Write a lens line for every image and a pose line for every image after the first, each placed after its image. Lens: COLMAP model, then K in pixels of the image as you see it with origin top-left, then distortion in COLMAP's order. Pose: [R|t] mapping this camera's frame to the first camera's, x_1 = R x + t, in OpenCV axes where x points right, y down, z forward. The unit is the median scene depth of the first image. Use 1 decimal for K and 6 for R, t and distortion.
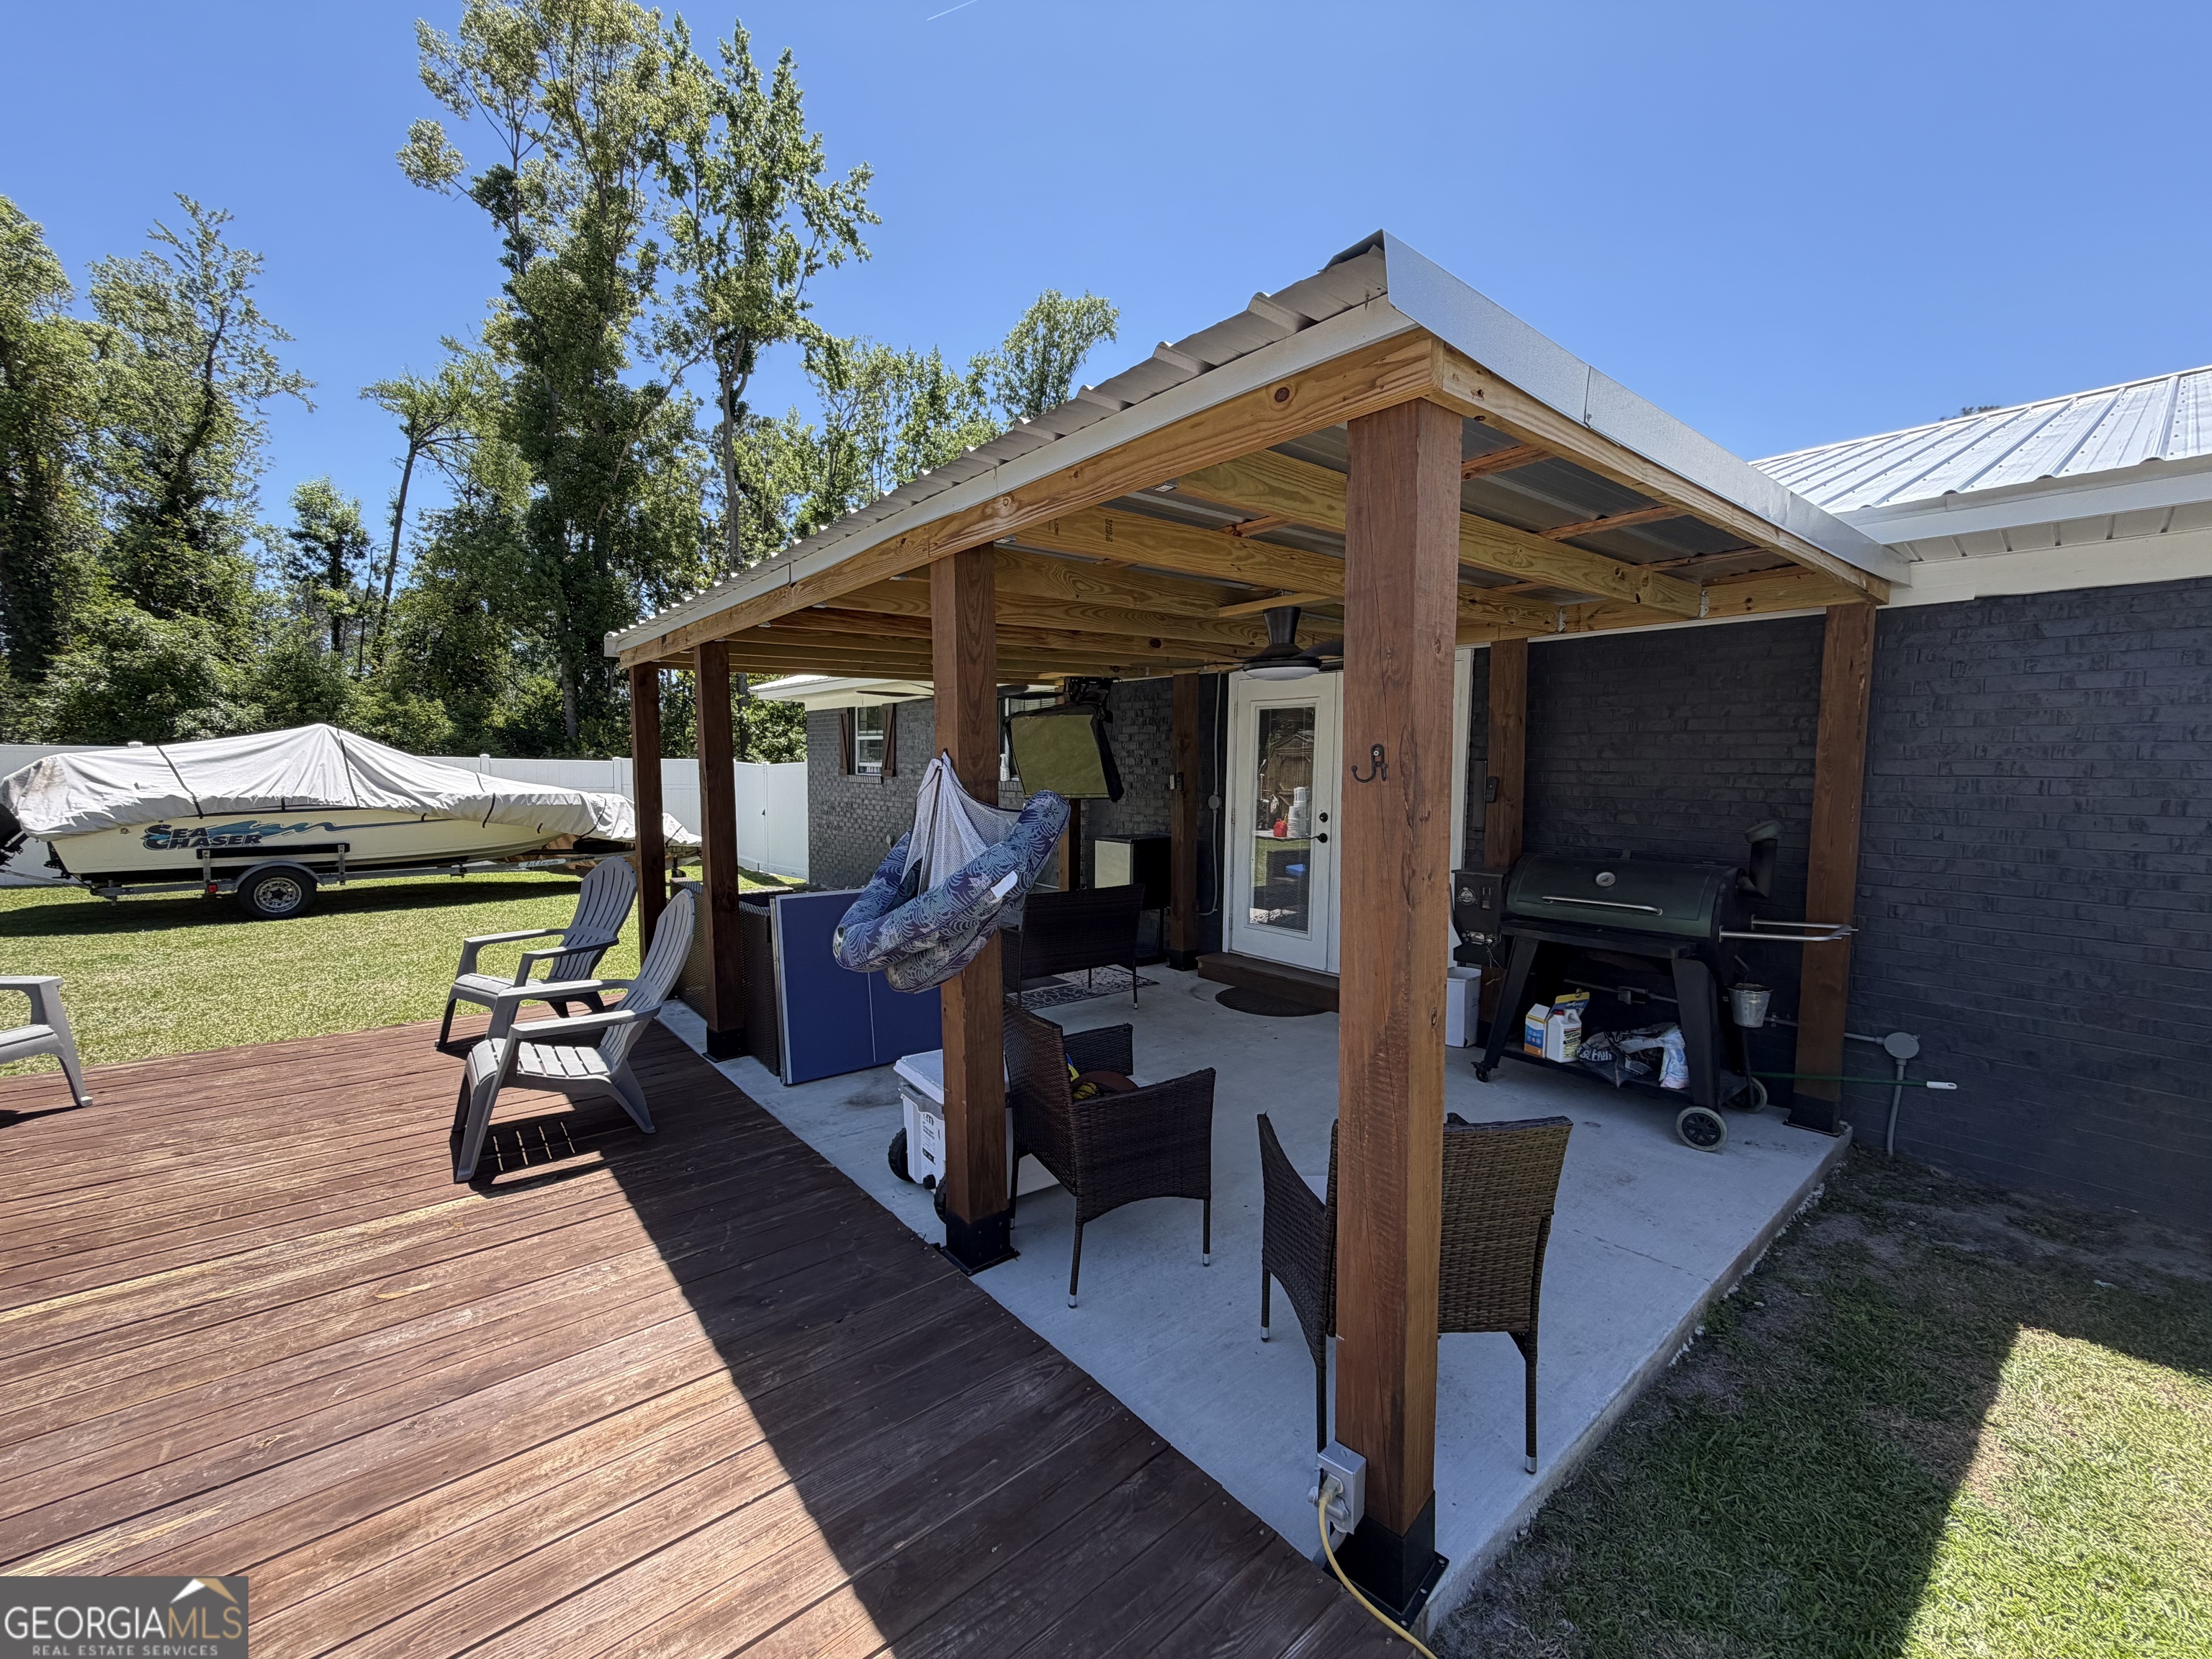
lens RADIAL K [[883.0, 0, 1104.6], [0, 883.0, 838.0], [0, 0, 1]] dist [0.000992, -0.000204]
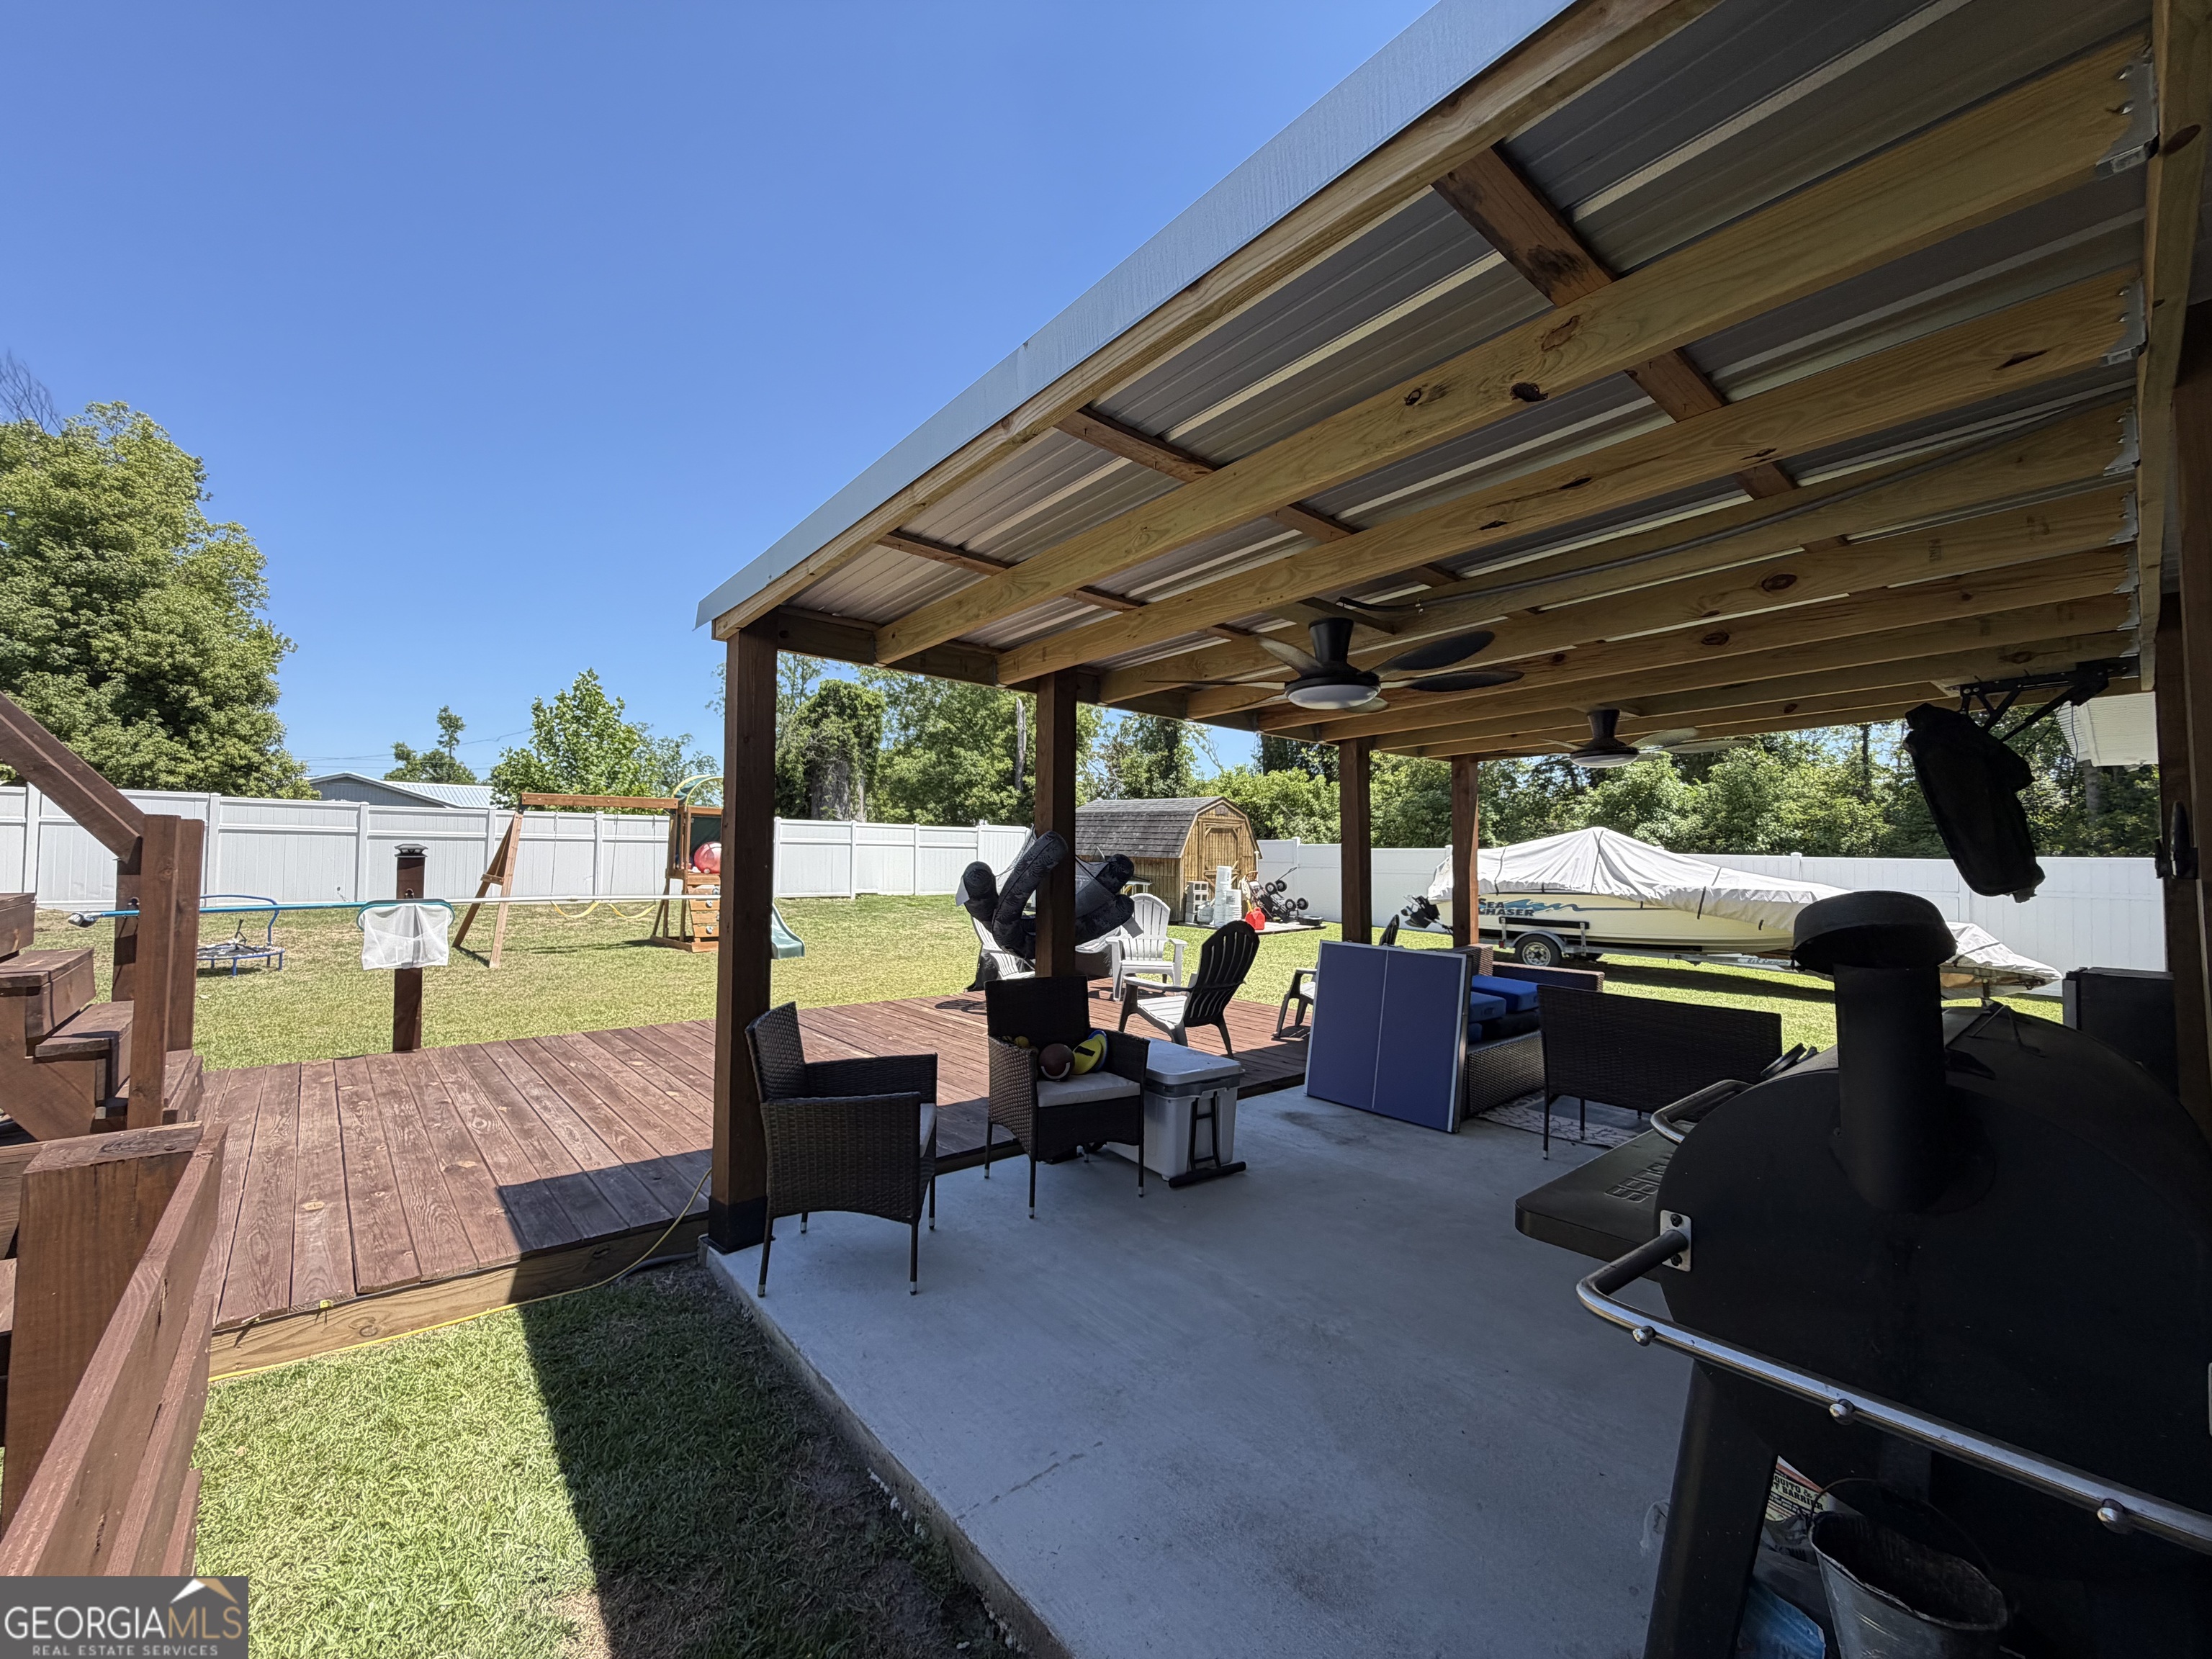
lens RADIAL K [[883.0, 0, 1097.0], [0, 883.0, 829.0], [0, 0, 1]] dist [0.000992, -0.000204]
pose [[0.002681, -0.044392, -0.999011, 0.391461], [-0.096236, 0.994366, -0.044444, -0.002619], [0.995355, 0.096260, -0.001607, 0.297240]]
